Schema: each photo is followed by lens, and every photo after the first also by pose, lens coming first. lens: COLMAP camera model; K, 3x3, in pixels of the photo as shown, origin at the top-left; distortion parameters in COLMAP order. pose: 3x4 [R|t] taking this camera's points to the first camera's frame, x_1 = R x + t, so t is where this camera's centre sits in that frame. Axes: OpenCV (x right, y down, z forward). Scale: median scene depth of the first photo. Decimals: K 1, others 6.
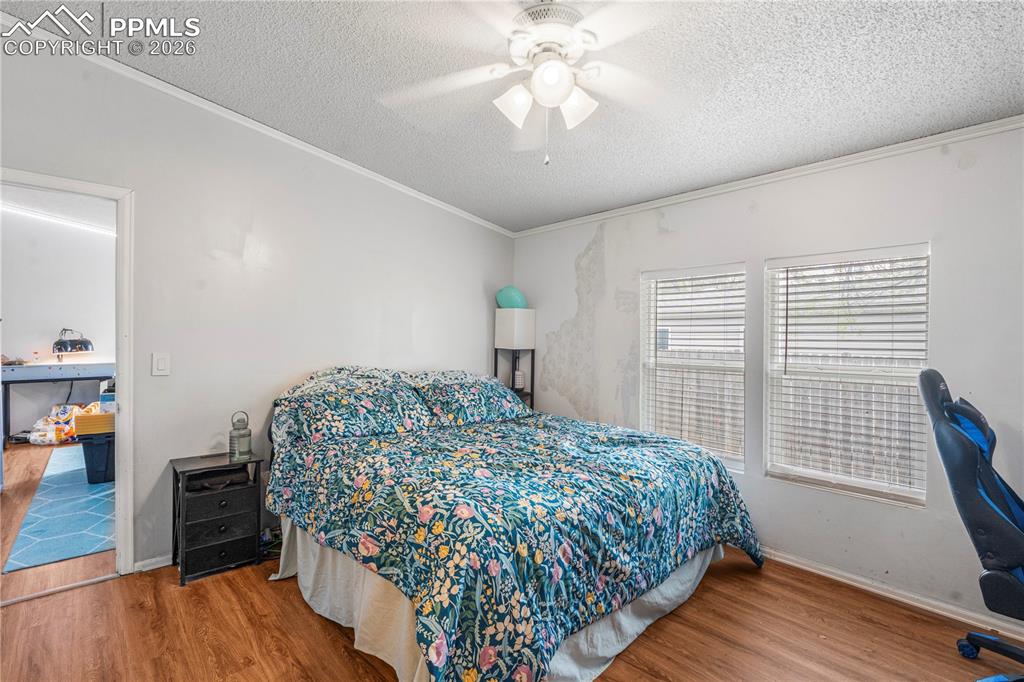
lens RADIAL K [[468.4, 0, 507.6], [0, 468.4, 343.2], [0, 0, 1]] dist [-0.002945, 0.002072]
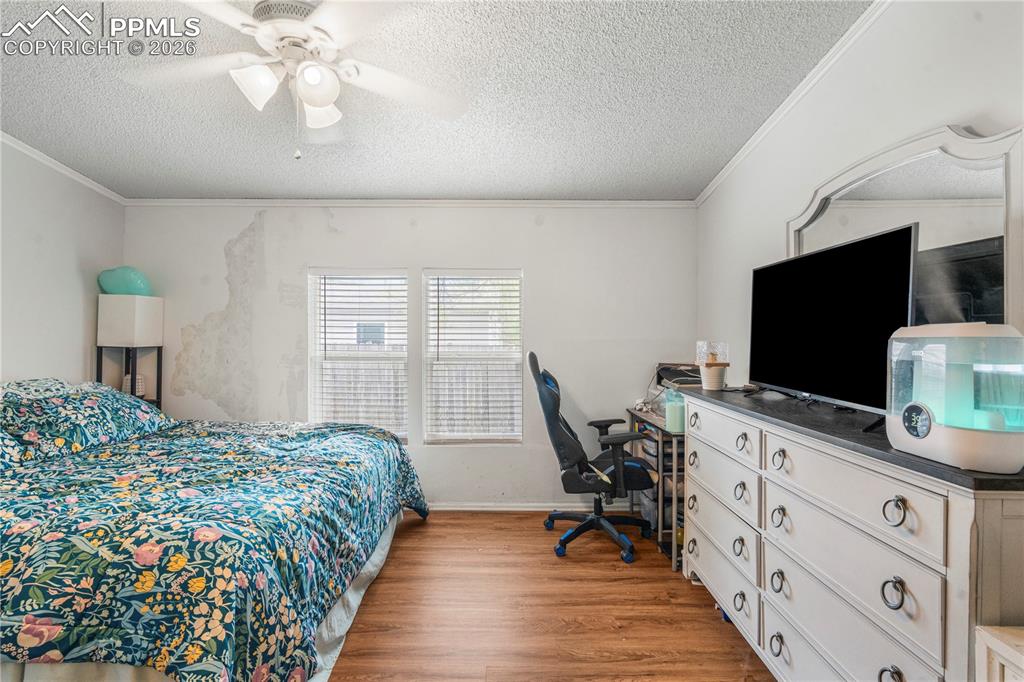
lens RADIAL K [[468.4, 0, 508.0], [0, 468.4, 330.9], [0, 0, 1]] dist [-0.002945, 0.002072]
pose [[0.677700, -0.001492, 0.735337, -0.289733], [0.010782, 0.999911, -0.007909, -0.002166], [-0.735259, 0.013288, 0.677656, 0.003012]]
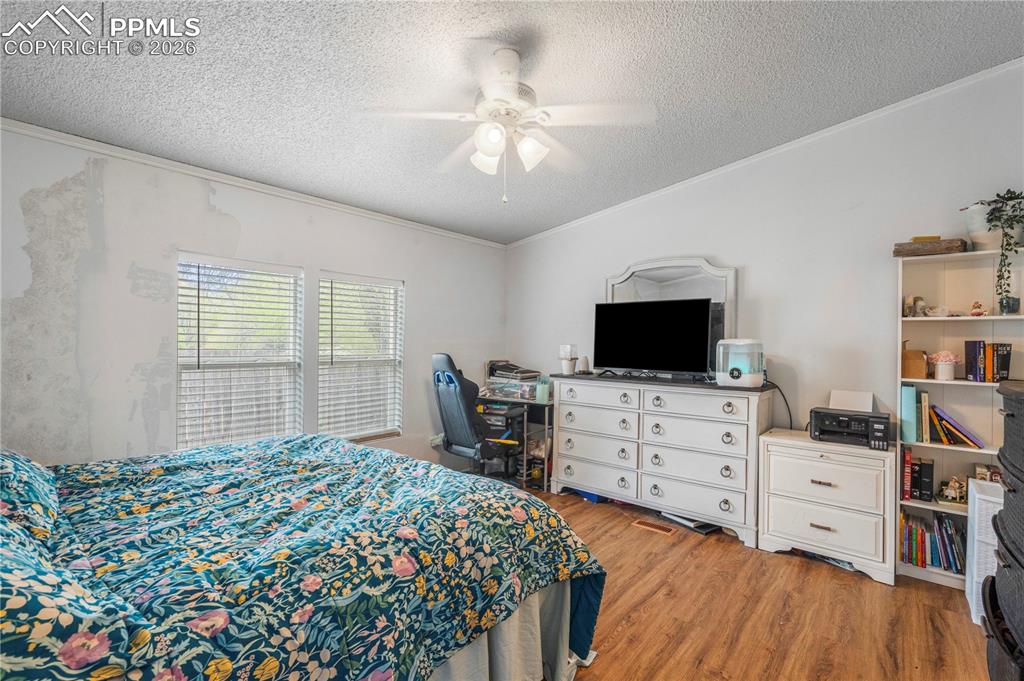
lens RADIAL K [[468.4, 0, 504.2], [0, 468.4, 341.2], [0, 0, 1]] dist [-0.002945, 0.002072]
pose [[-0.129697, -0.012129, 0.991479, -0.984218], [-0.003377, 0.999925, 0.011791, -0.017580], [-0.991548, -0.001819, -0.129728, 0.976836]]
